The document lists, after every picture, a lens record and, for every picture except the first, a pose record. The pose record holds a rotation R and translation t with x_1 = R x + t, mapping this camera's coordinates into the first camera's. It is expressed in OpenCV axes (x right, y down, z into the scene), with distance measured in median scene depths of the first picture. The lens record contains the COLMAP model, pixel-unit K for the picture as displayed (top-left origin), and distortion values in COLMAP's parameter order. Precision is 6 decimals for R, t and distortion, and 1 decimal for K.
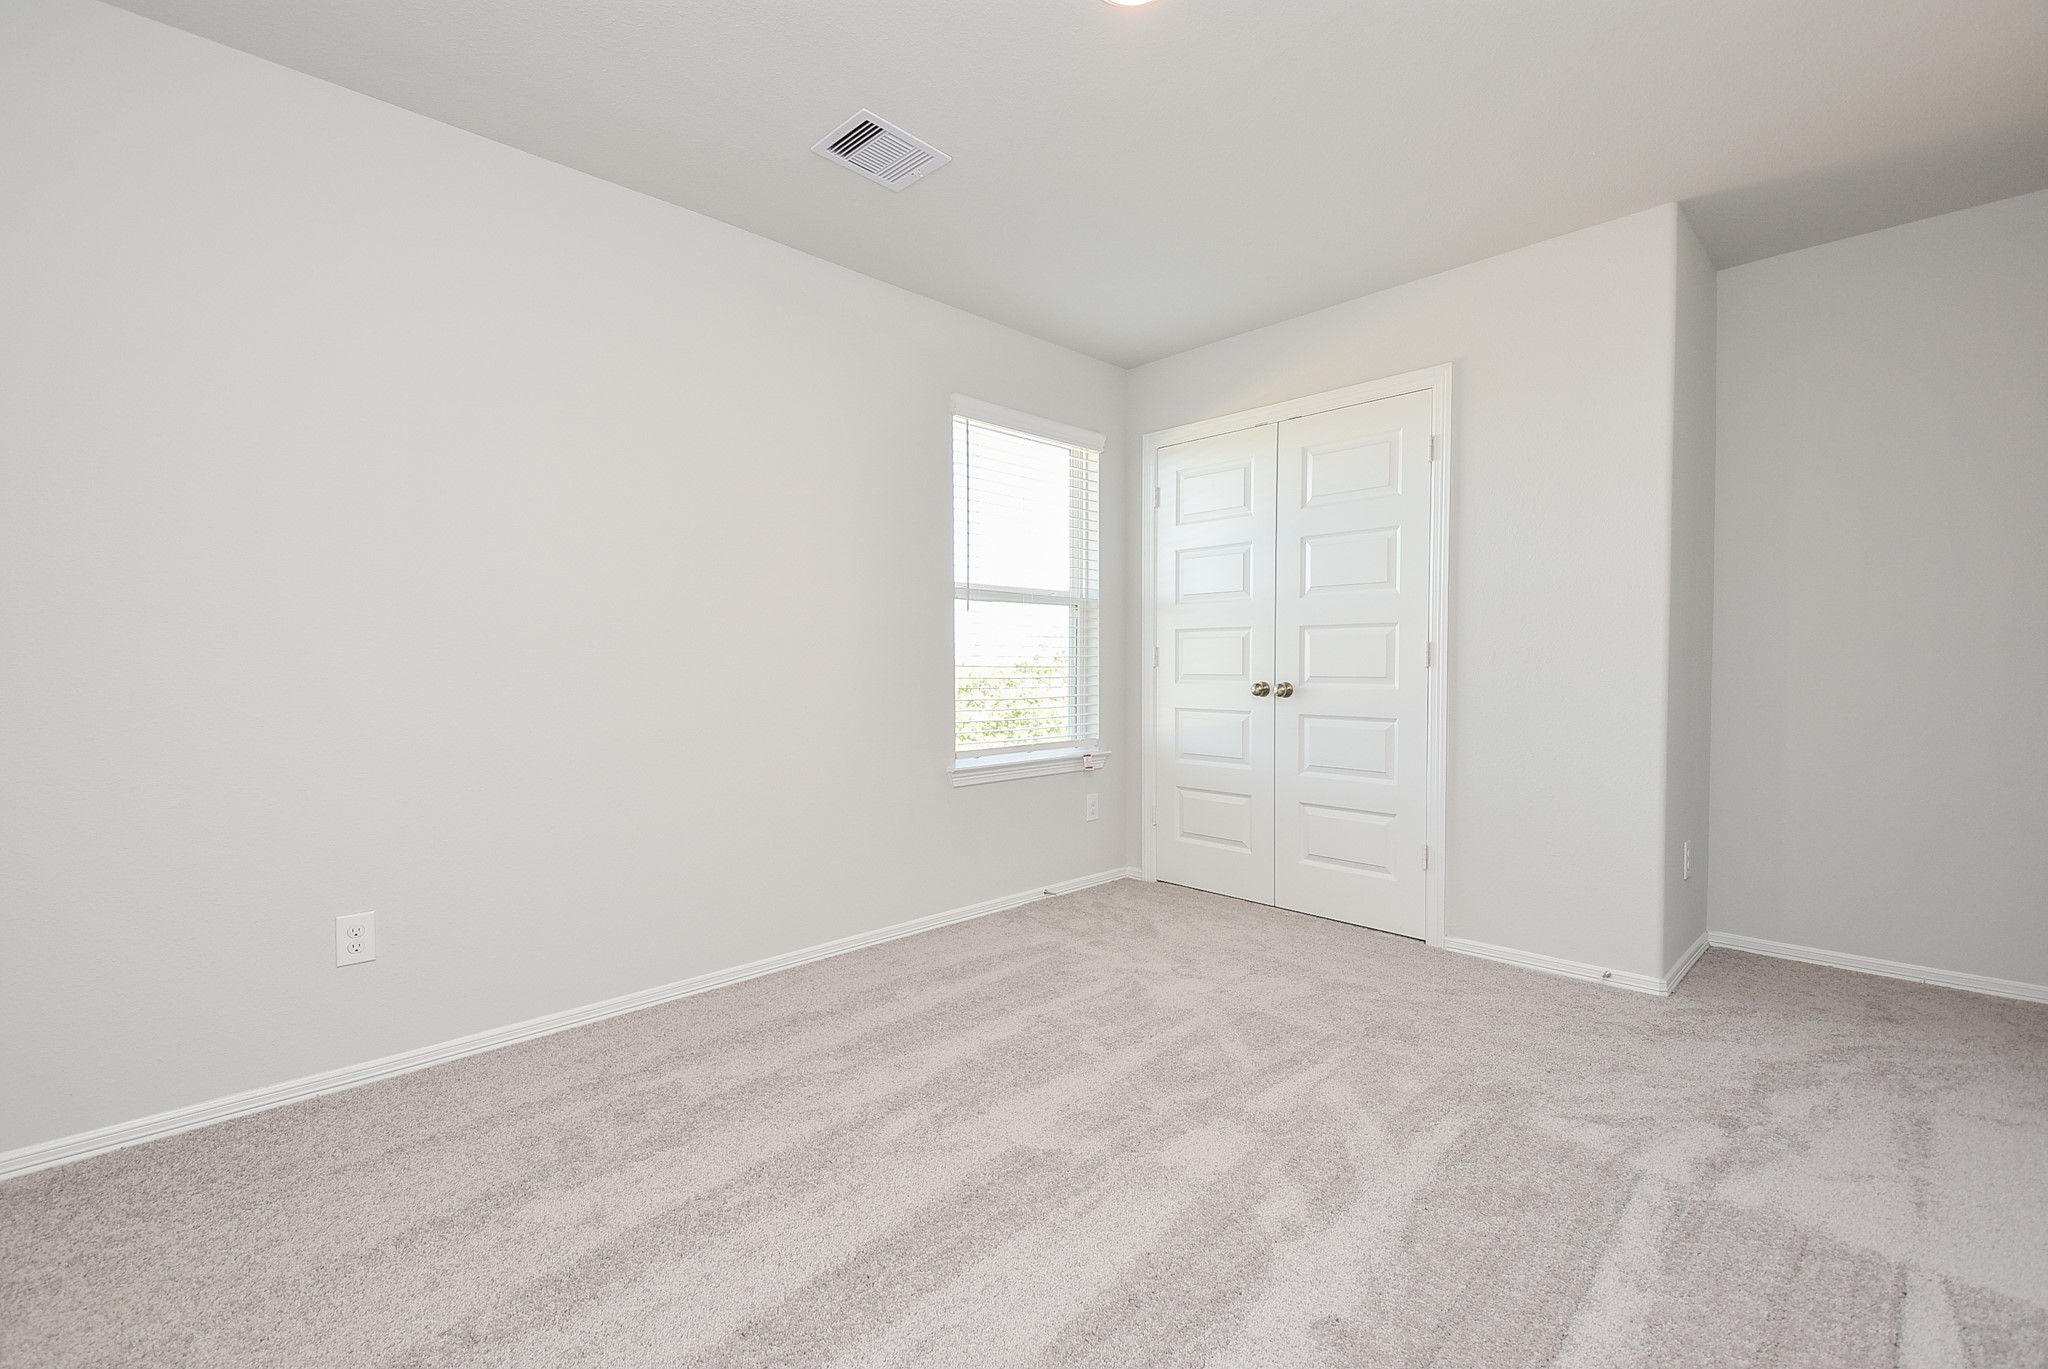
lens RADIAL K [[894.1, 0, 1014.1], [0, 894.1, 680.6], [0, 0, 1]] dist [0.044557, -0.032004]
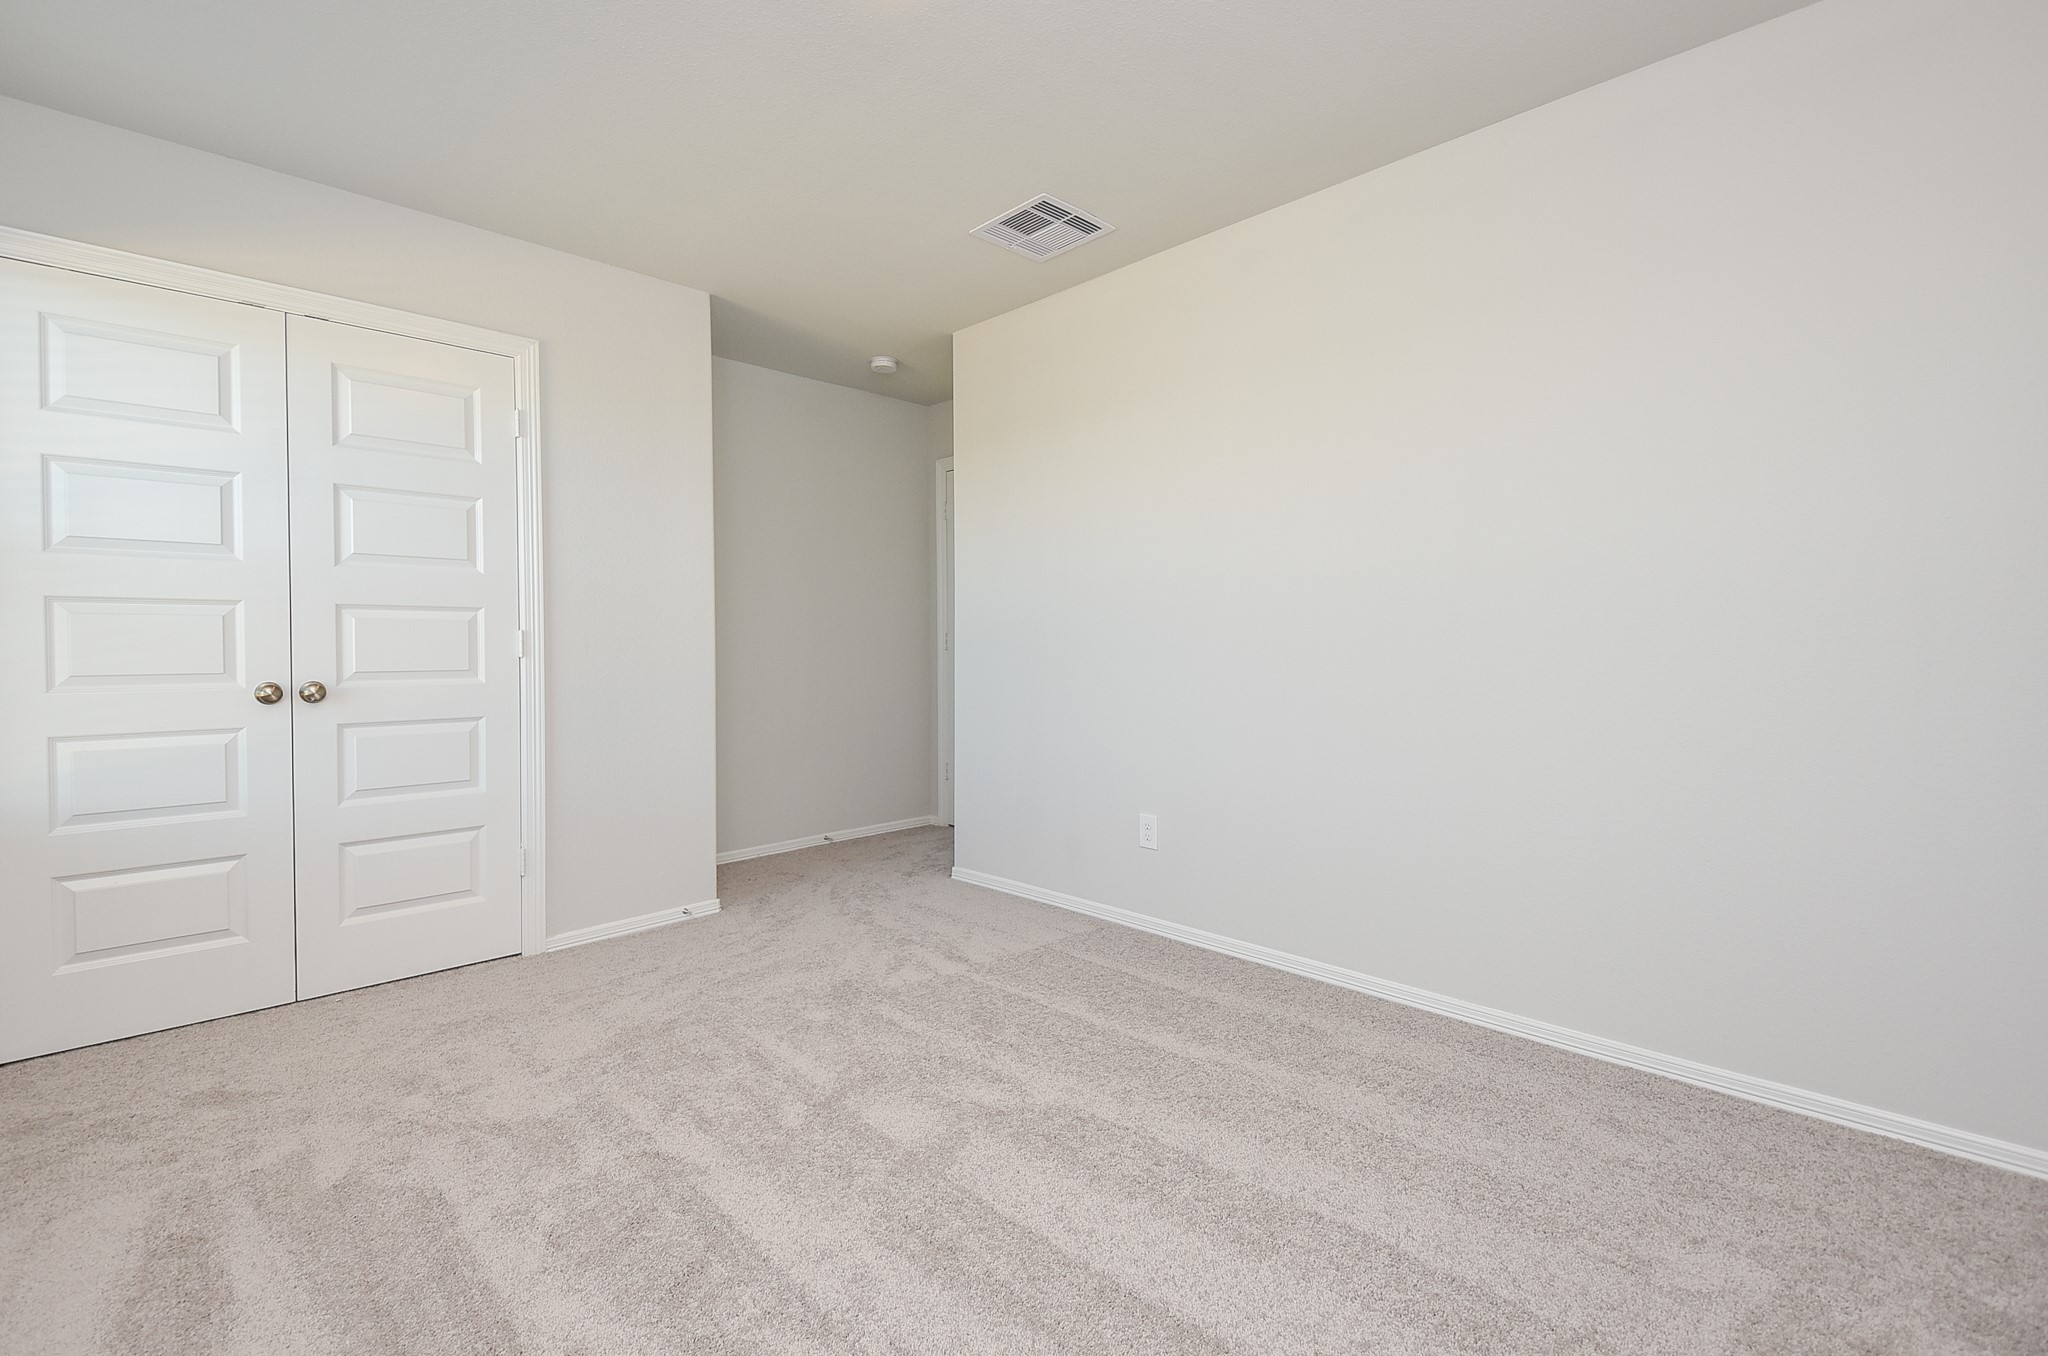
lens RADIAL K [[929.4, 0, 1025.2], [0, 929.4, 647.1], [0, 0, 1]] dist [-0.003565, -0.000991]
pose [[-0.038731, -0.004408, 0.999240, -0.498942], [0.022917, 0.999723, 0.005298, -0.017753], [-0.998987, 0.023104, -0.038619, 0.502362]]
